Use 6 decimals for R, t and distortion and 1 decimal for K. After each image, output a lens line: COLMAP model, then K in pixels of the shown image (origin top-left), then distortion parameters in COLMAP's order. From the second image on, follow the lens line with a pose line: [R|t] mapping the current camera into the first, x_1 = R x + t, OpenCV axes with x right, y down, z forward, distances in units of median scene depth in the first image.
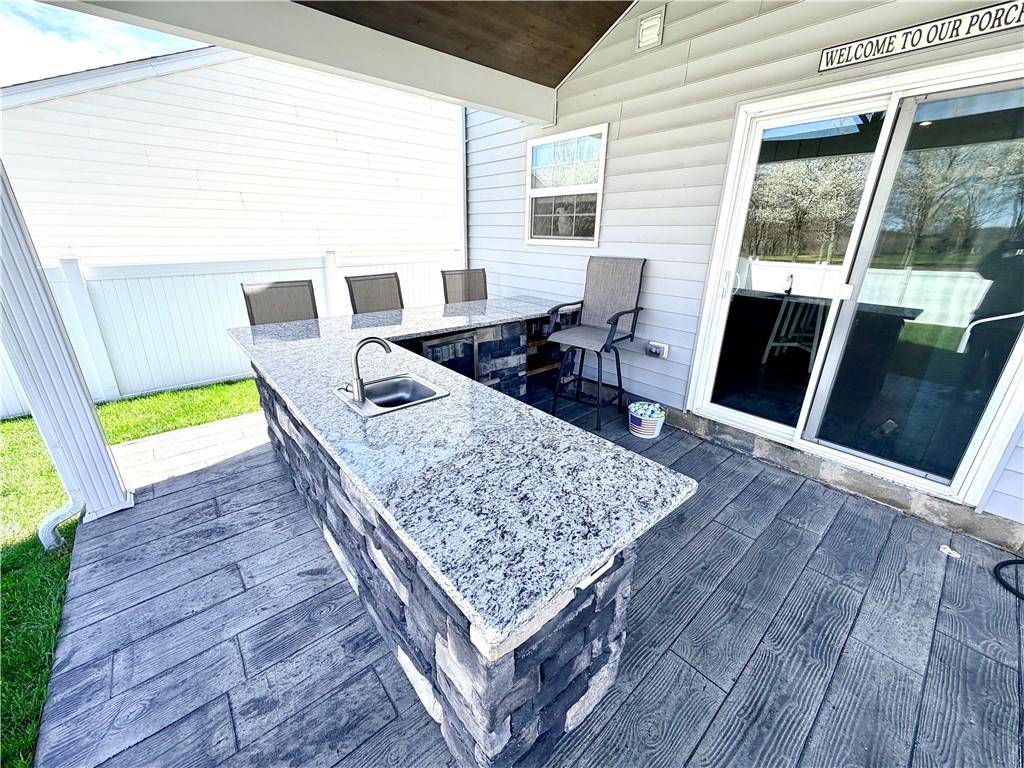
lens RADIAL K [[408.1, 0, 512.8], [0, 408.1, 383.3], [0, 0, 1]] dist [-0.000248, -0.000022]
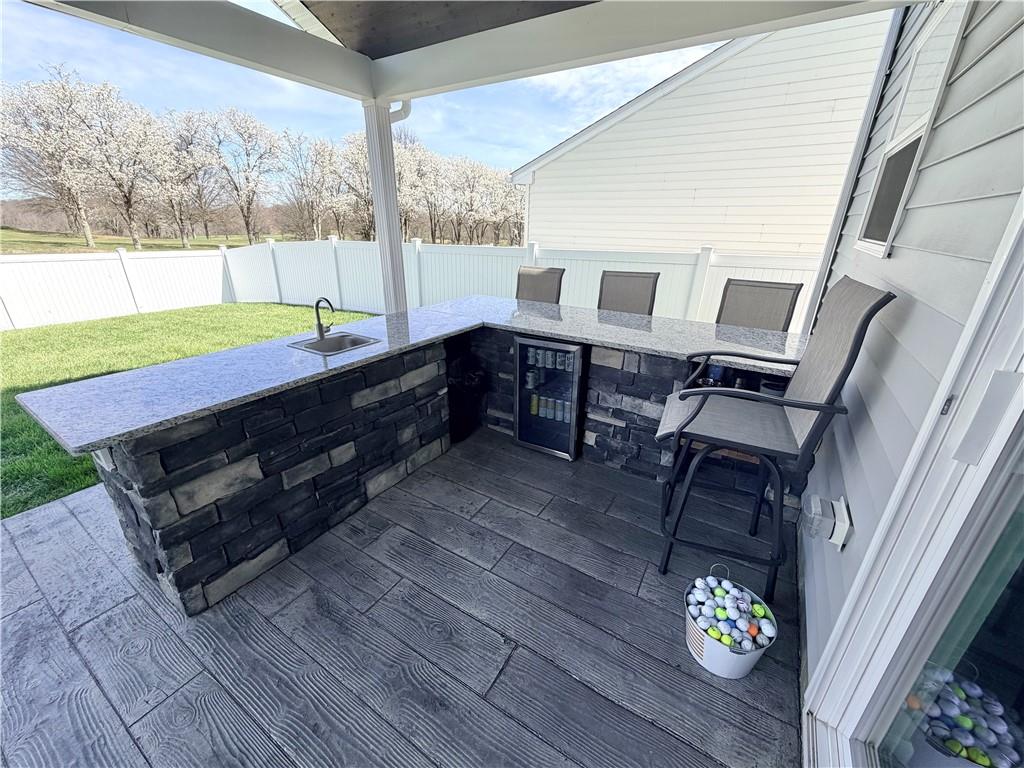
lens RADIAL K [[408.1, 0, 510.7], [0, 408.1, 386.2], [0, 0, 1]] dist [-0.000248, -0.000022]
pose [[0.288561, 0.348906, -0.891626, 0.562653], [-0.339585, 0.907996, 0.245410, -0.188642], [0.895218, 0.231967, 0.380495, 0.530346]]
